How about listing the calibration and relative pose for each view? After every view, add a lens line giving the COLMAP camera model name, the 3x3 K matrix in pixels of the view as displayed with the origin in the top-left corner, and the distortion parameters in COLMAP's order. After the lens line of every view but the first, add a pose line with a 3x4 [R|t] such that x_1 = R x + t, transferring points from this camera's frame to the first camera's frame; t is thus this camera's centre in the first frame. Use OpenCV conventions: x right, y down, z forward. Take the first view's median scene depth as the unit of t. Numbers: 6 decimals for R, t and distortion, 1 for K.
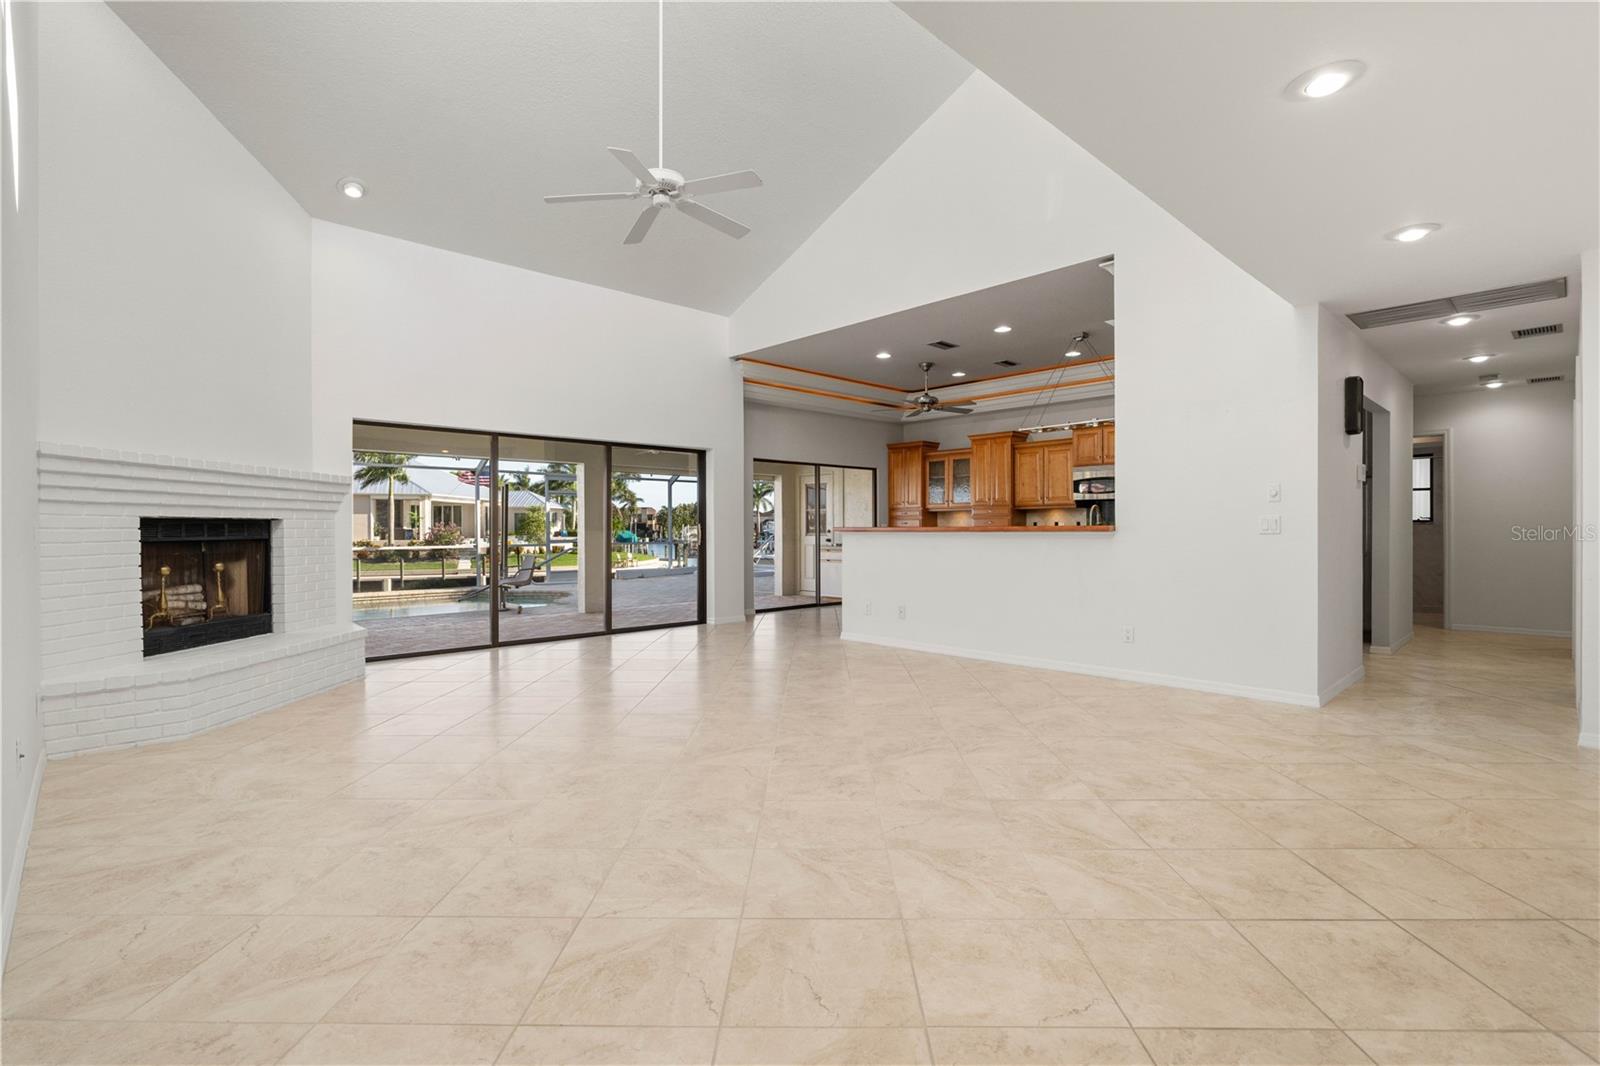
lens RADIAL K [[739.3, 0, 805.4], [0, 739.3, 531.4], [0, 0, 1]] dist [-0.004094, -0.000014]
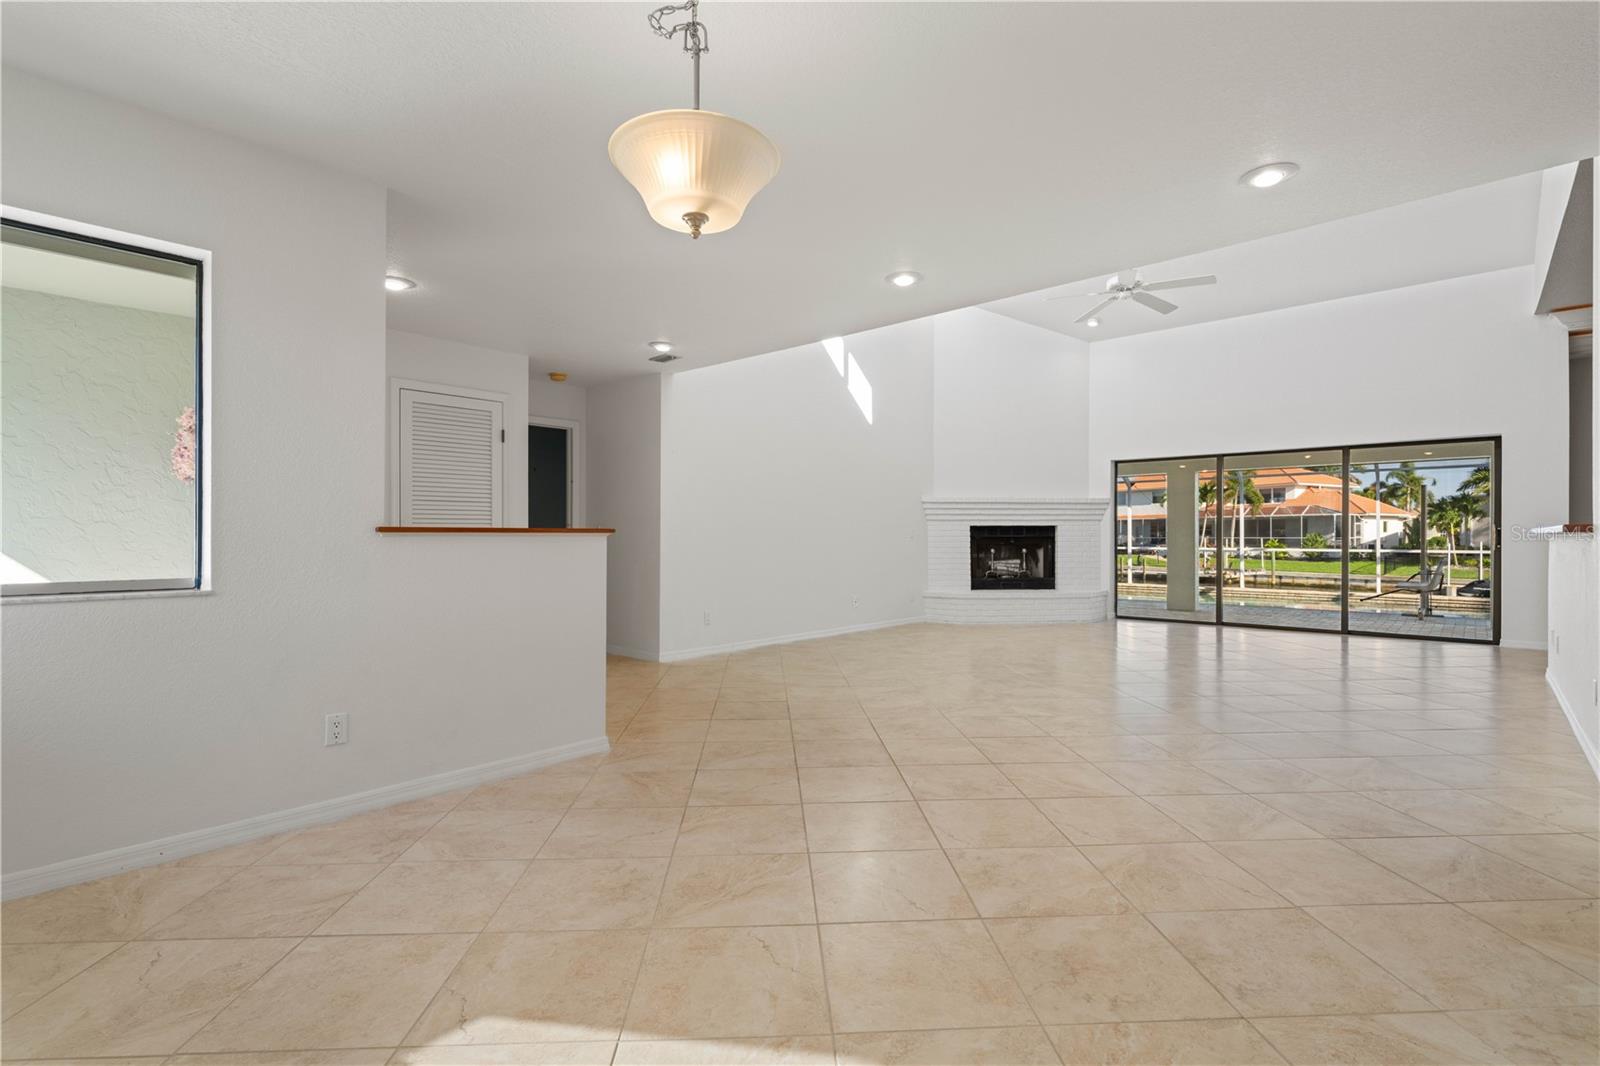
lens RADIAL K [[746.1, 0, 800.0], [0, 746.1, 533.0], [0, 0, 1]] dist [-0.010635, 0.004421]
pose [[0.065579, 0.000513, -0.997847, 1.029883], [-0.003892, 0.999992, 0.000259, 0.002795], [0.997840, 0.003867, 0.065581, 0.260970]]
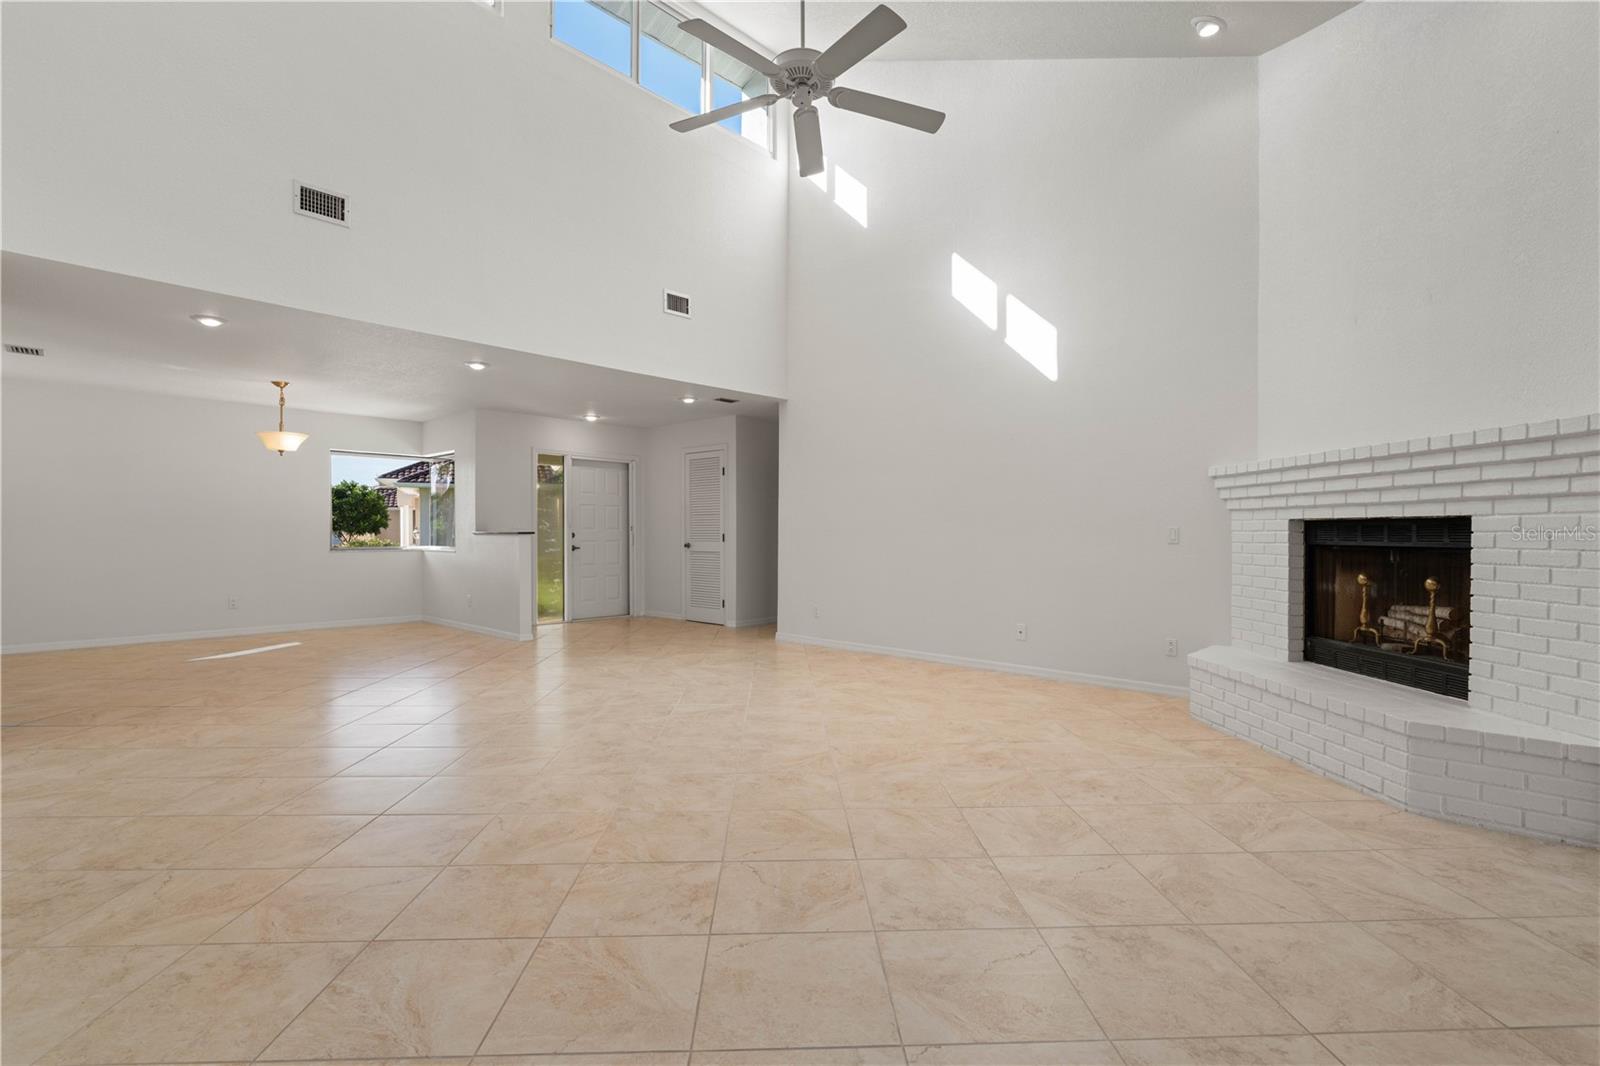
lens RADIAL K [[741.6, 0, 801.8], [0, 741.6, 535.2], [0, 0, 1]] dist [-0.004306, 0.000033]
pose [[-0.998738, 0.002387, -0.050174, -0.137191], [0.001881, 0.999947, 0.010133, -0.008022], [0.050196, 0.010026, -0.998689, 1.548937]]
